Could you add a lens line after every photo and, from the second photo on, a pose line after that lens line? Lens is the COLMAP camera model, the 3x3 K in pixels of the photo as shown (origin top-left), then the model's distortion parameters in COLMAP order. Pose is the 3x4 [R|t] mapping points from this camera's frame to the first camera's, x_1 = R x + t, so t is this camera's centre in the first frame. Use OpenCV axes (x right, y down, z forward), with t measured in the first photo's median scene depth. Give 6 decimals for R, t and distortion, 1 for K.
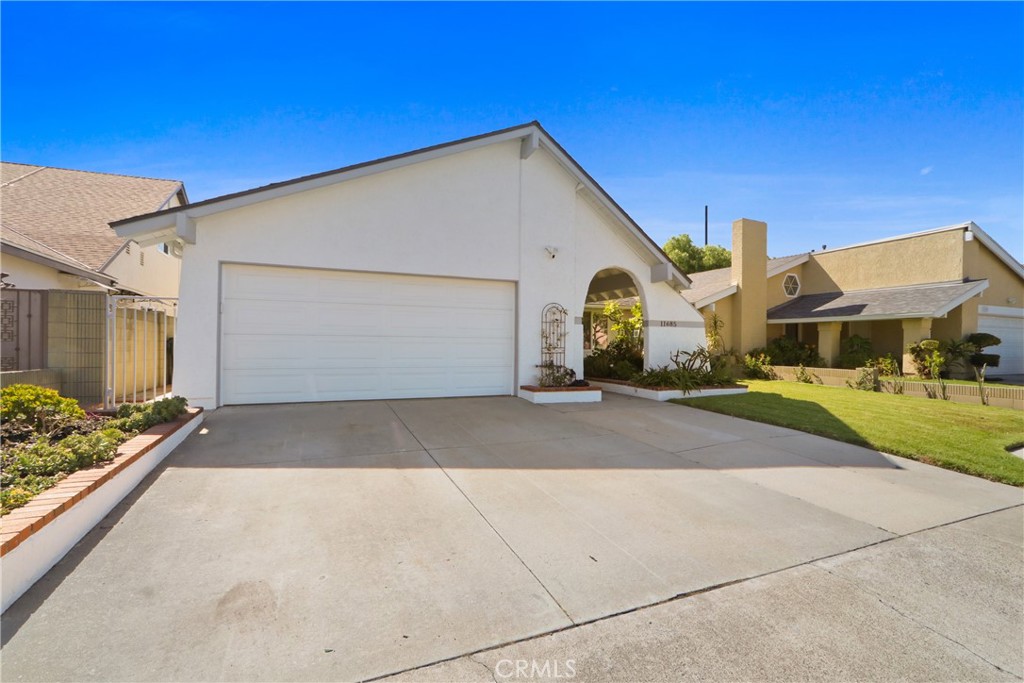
lens RADIAL K [[475.8, 0, 509.9], [0, 475.8, 340.7], [0, 0, 1]] dist [-0.014231, 0.000010]
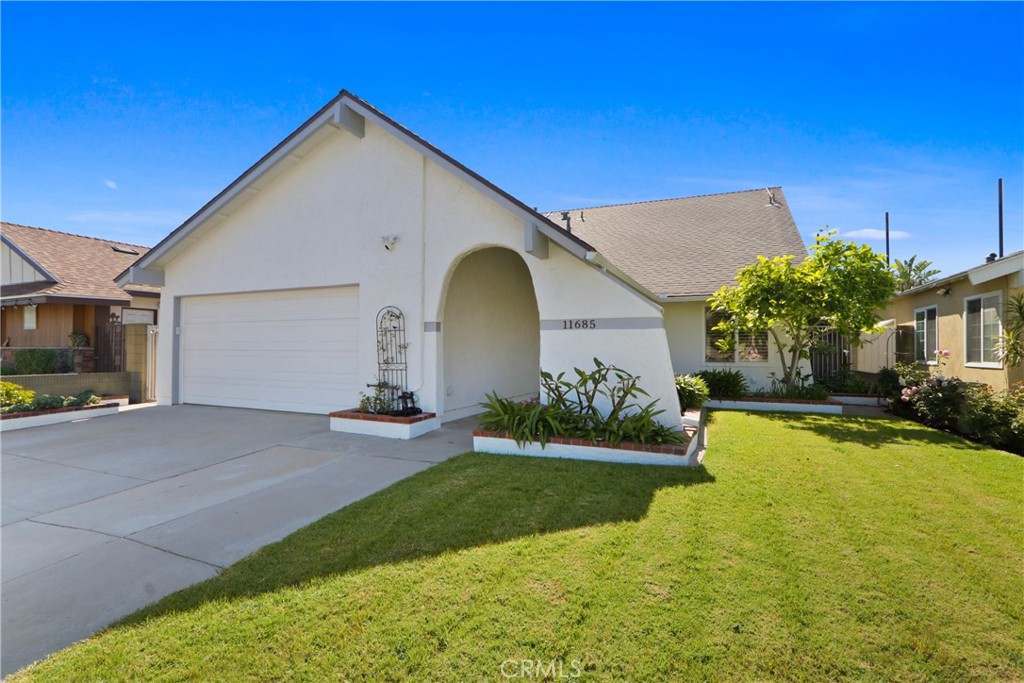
lens RADIAL K [[475.8, 0, 511.8], [0, 475.8, 342.9], [0, 0, 1]] dist [-0.014231, 0.000010]
pose [[0.676890, -0.011971, -0.735987, 0.800488], [0.012528, 0.999910, -0.004741, -0.012328], [0.735978, -0.006011, 0.676979, 0.611723]]
